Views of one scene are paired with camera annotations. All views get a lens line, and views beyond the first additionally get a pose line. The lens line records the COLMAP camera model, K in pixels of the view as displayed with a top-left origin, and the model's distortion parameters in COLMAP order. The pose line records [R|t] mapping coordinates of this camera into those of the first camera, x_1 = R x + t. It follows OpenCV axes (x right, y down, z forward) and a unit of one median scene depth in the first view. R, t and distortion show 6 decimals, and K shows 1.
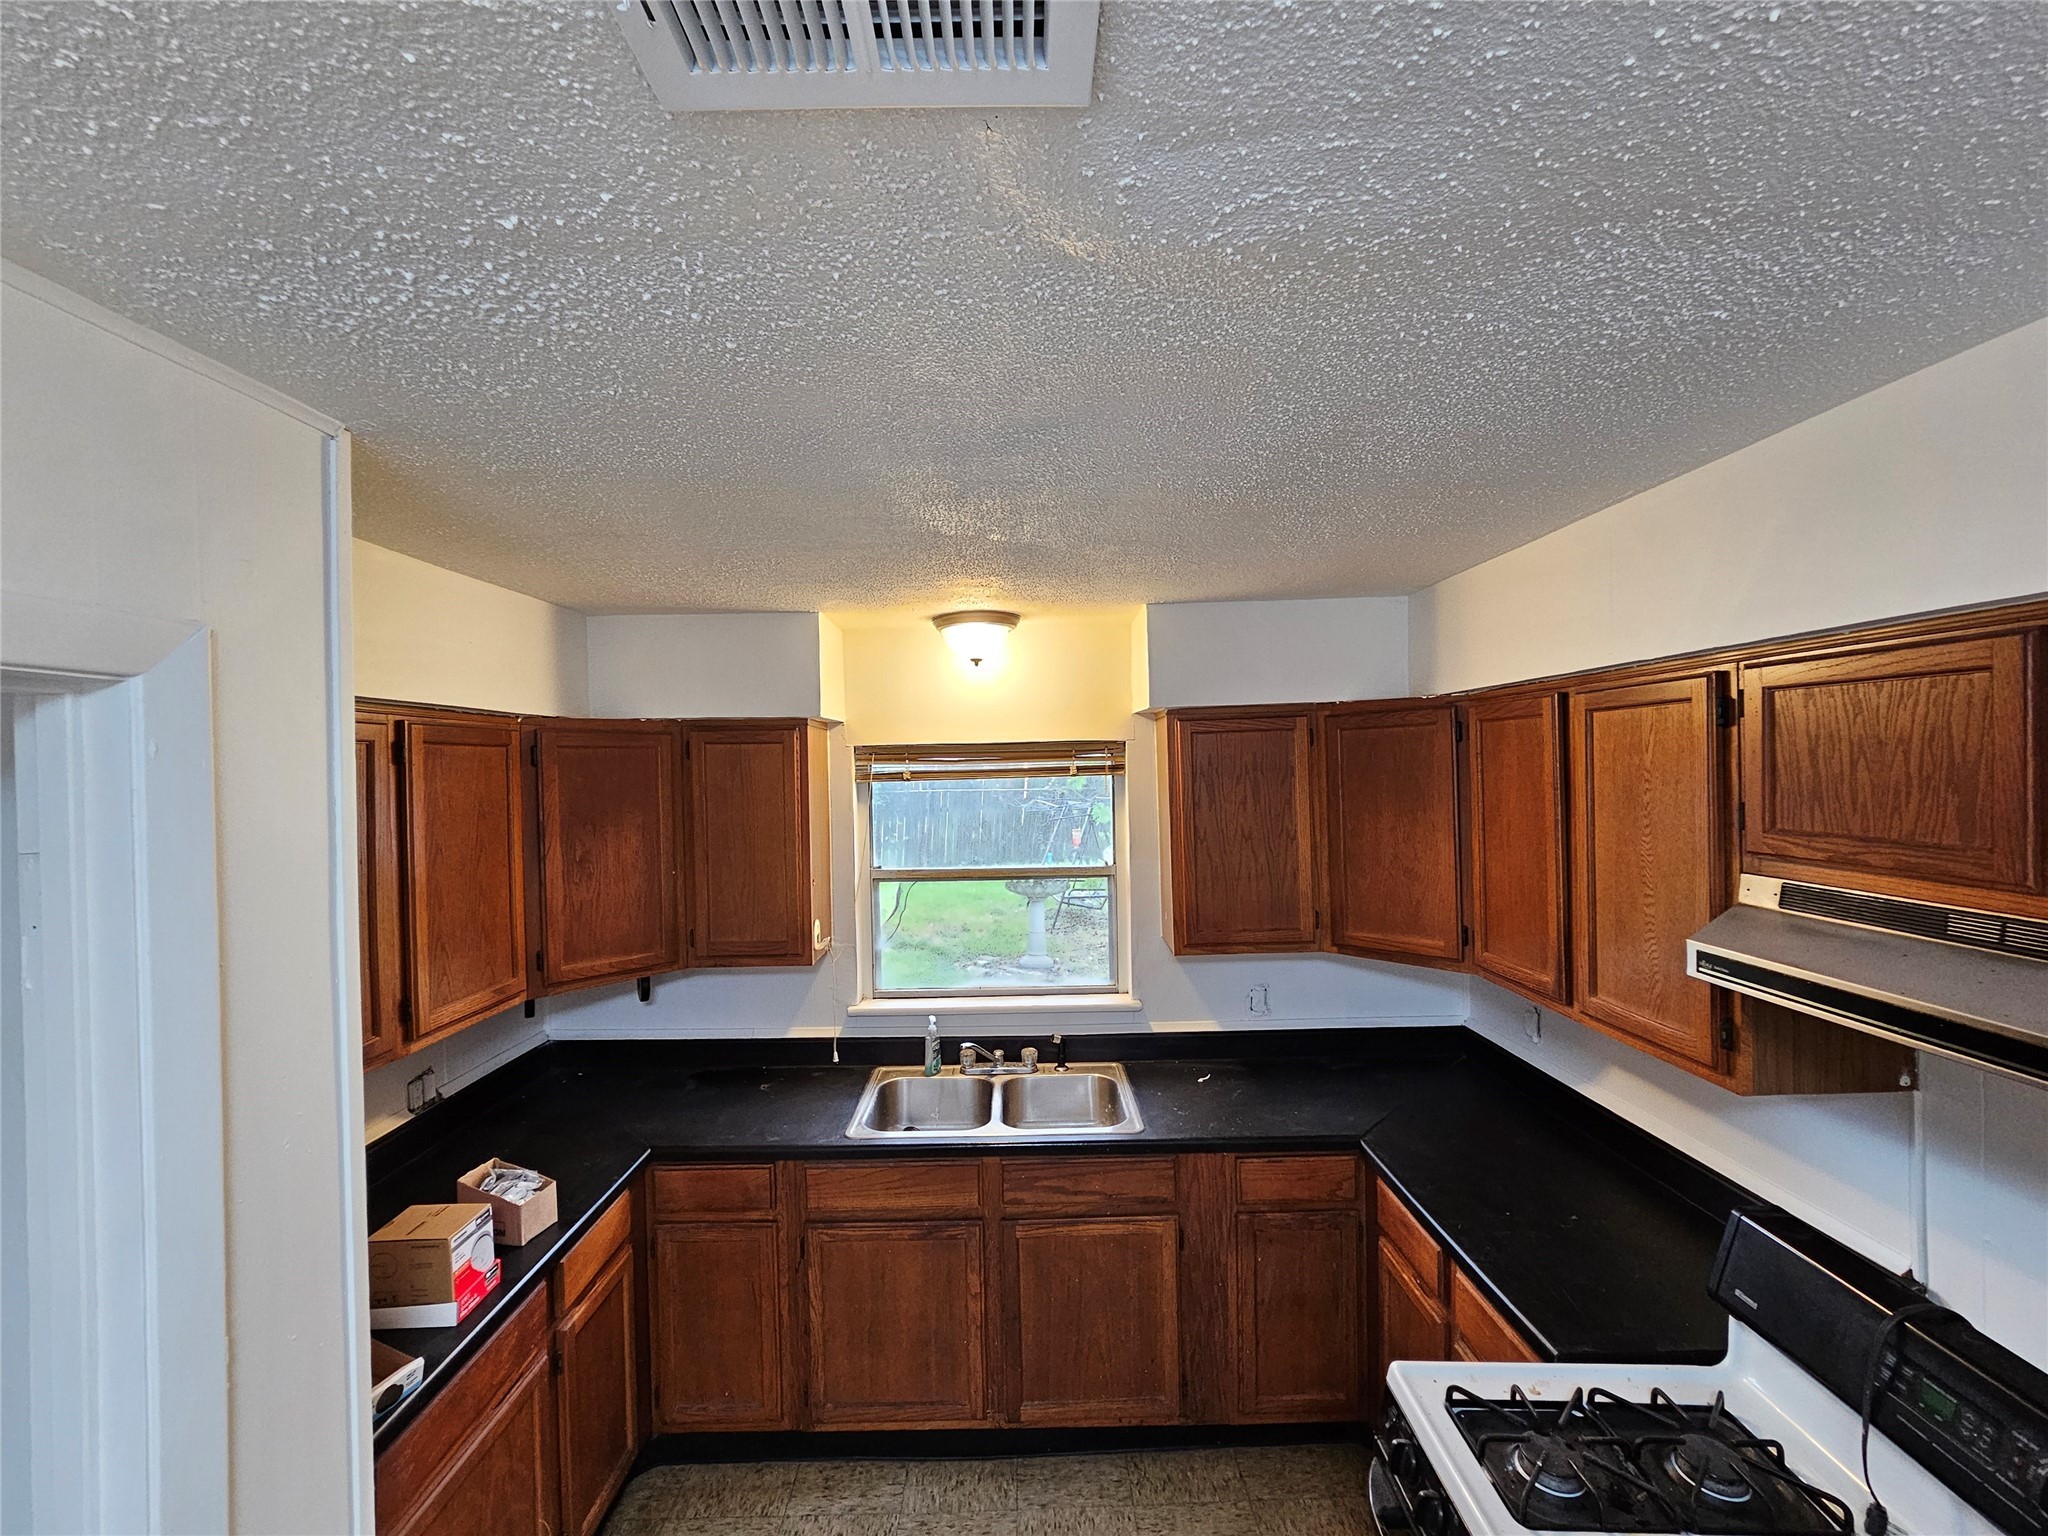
lens RADIAL K [[837.7, 0, 1022.1], [0, 837.7, 790.3], [0, 0, 1]] dist [-0.000230, -0.000629]
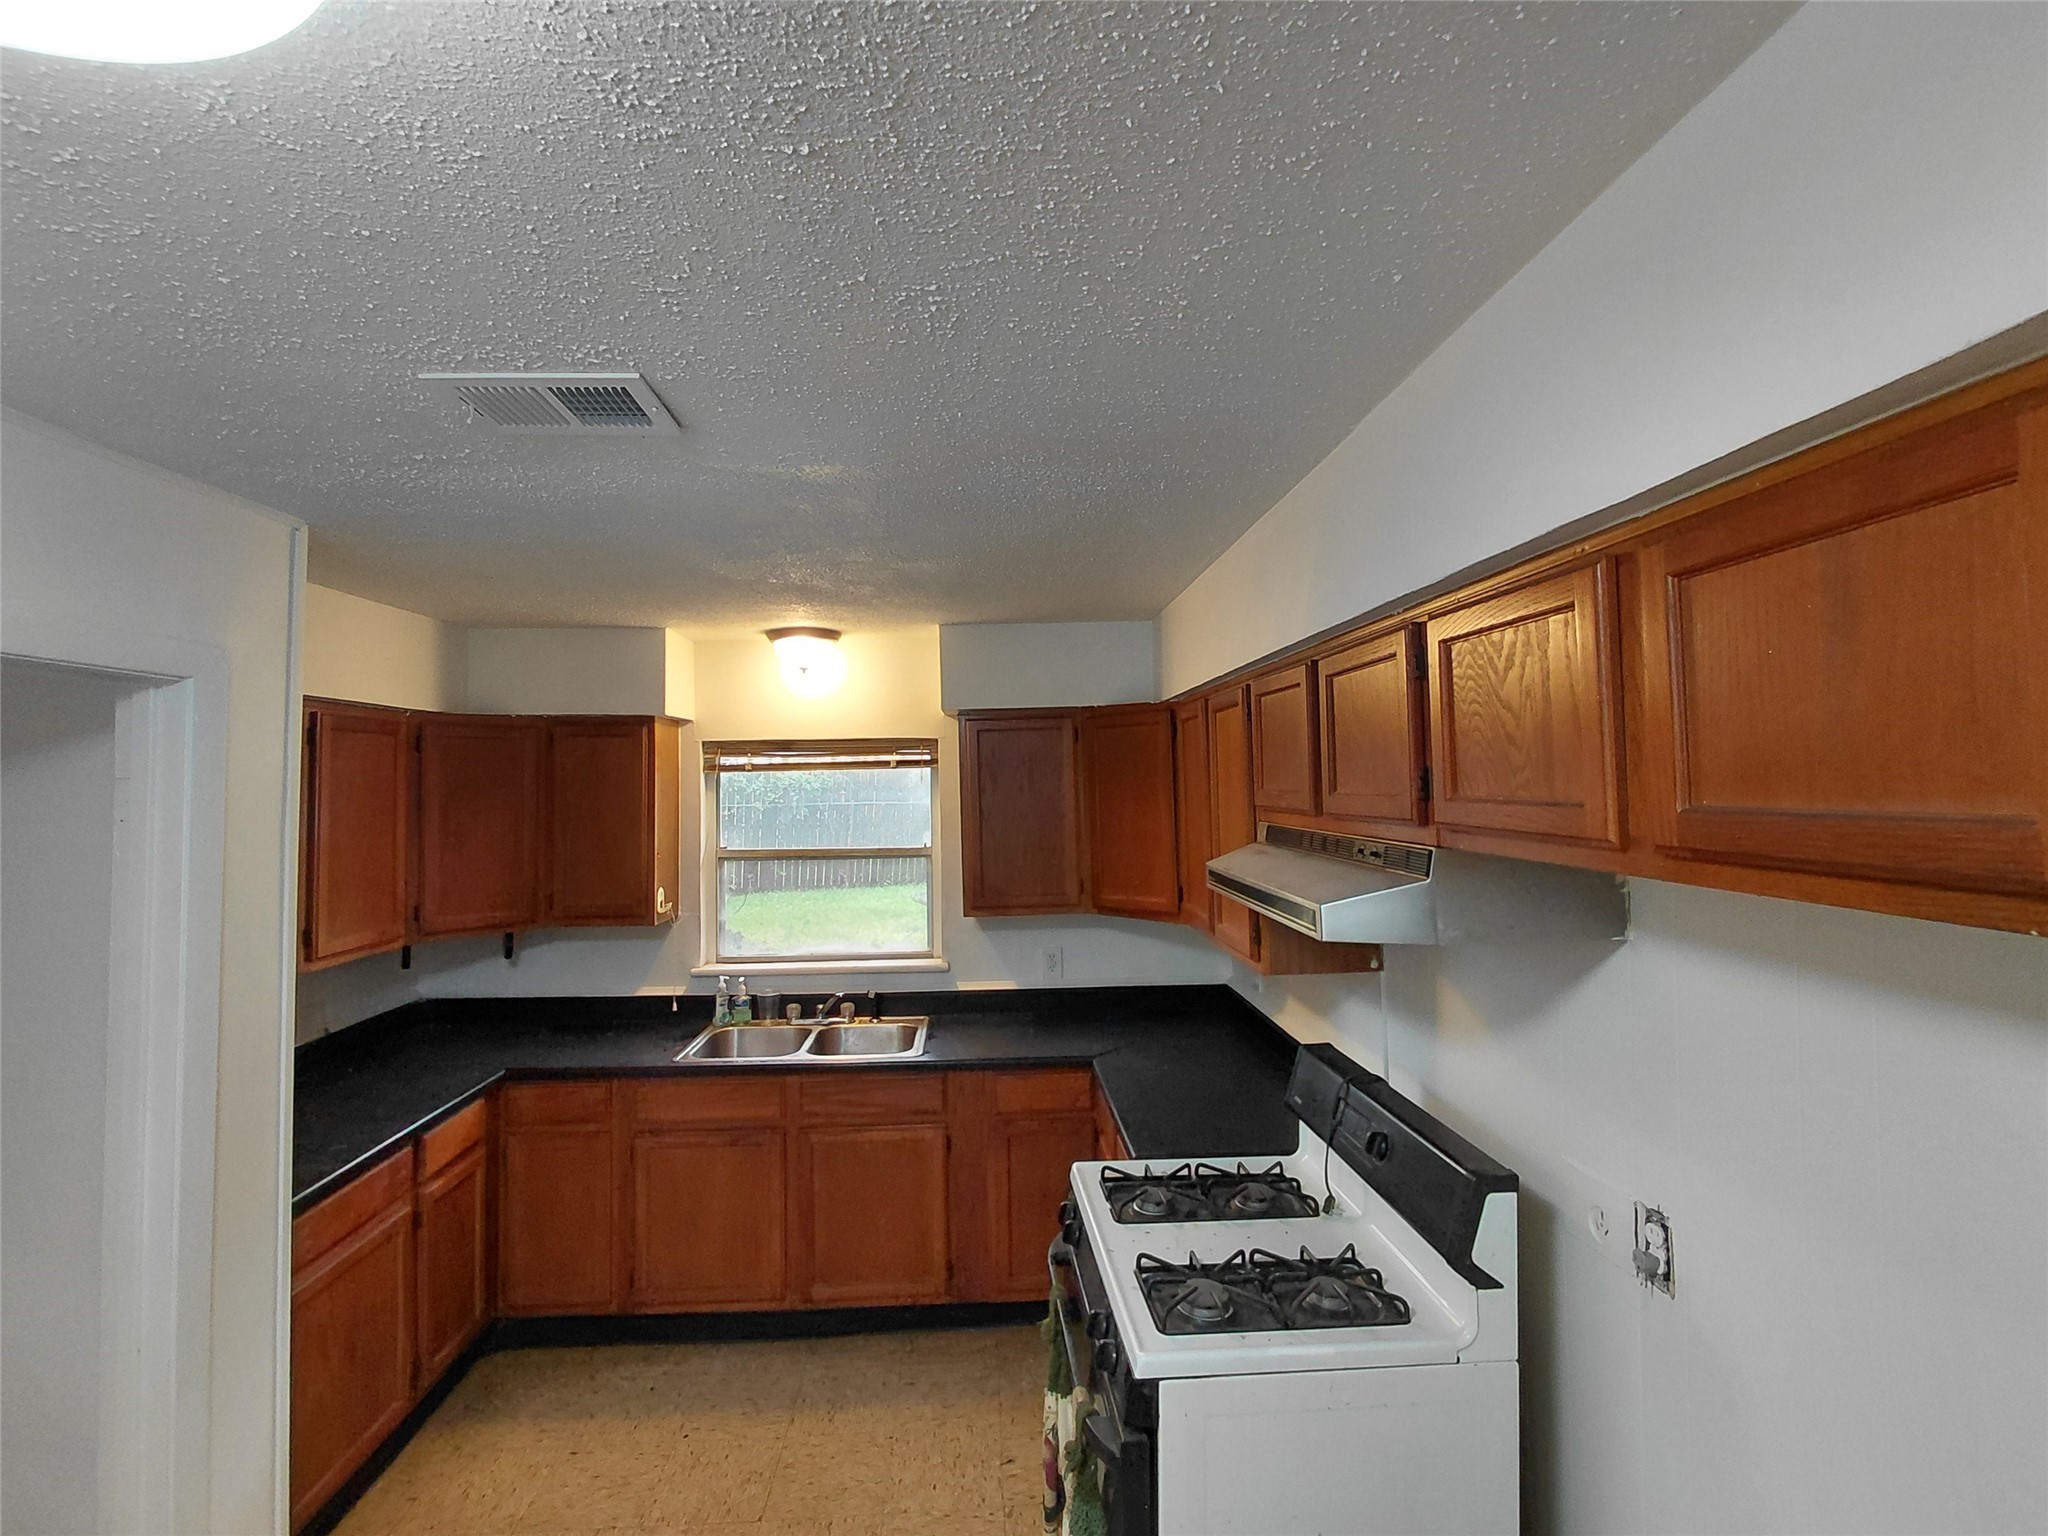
lens RADIAL K [[950.5, 0, 1021.4], [0, 950.5, 759.0], [0, 0, 1]] dist [0.002883, -0.000497]
pose [[0.999236, 0.006624, 0.038528, 0.236952], [-0.004489, 0.998463, -0.055237, 0.053040], [-0.038835, 0.055022, 0.997730, -0.408021]]
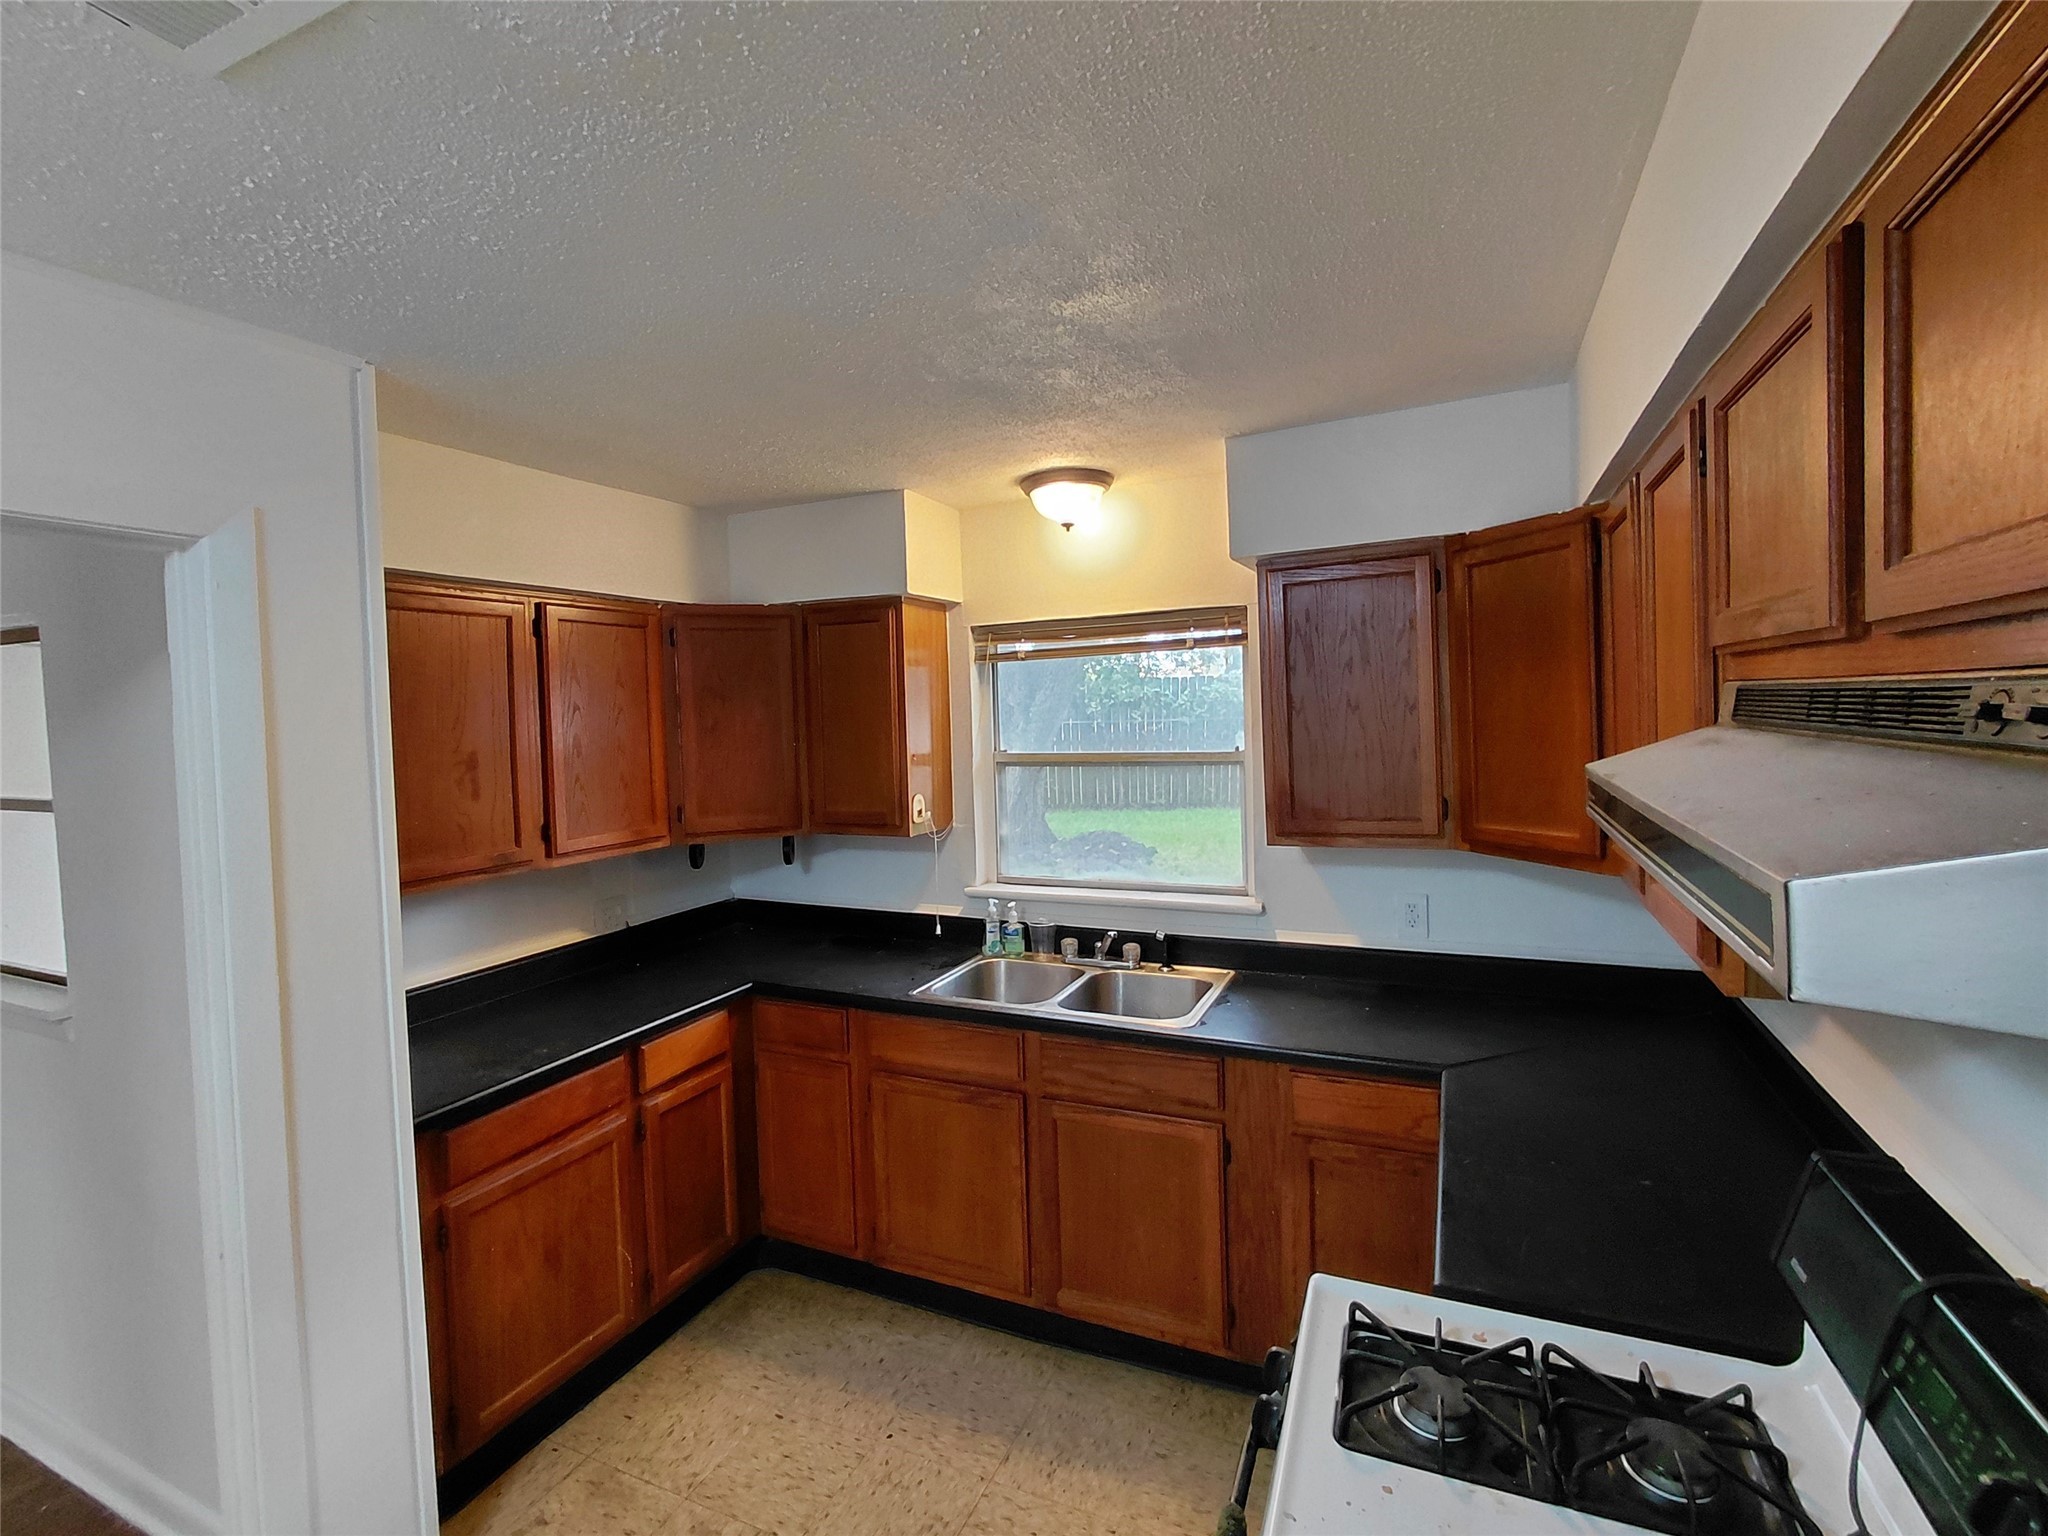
lens RADIAL K [[950.5, 0, 1021.4], [0, 950.5, 759.0], [0, 0, 1]] dist [0.002883, -0.000497]
pose [[0.906150, 0.011735, -0.422793, 0.411154], [0.001859, 0.999495, 0.031726, 0.085721], [0.422952, -0.029535, 0.905671, 0.005507]]
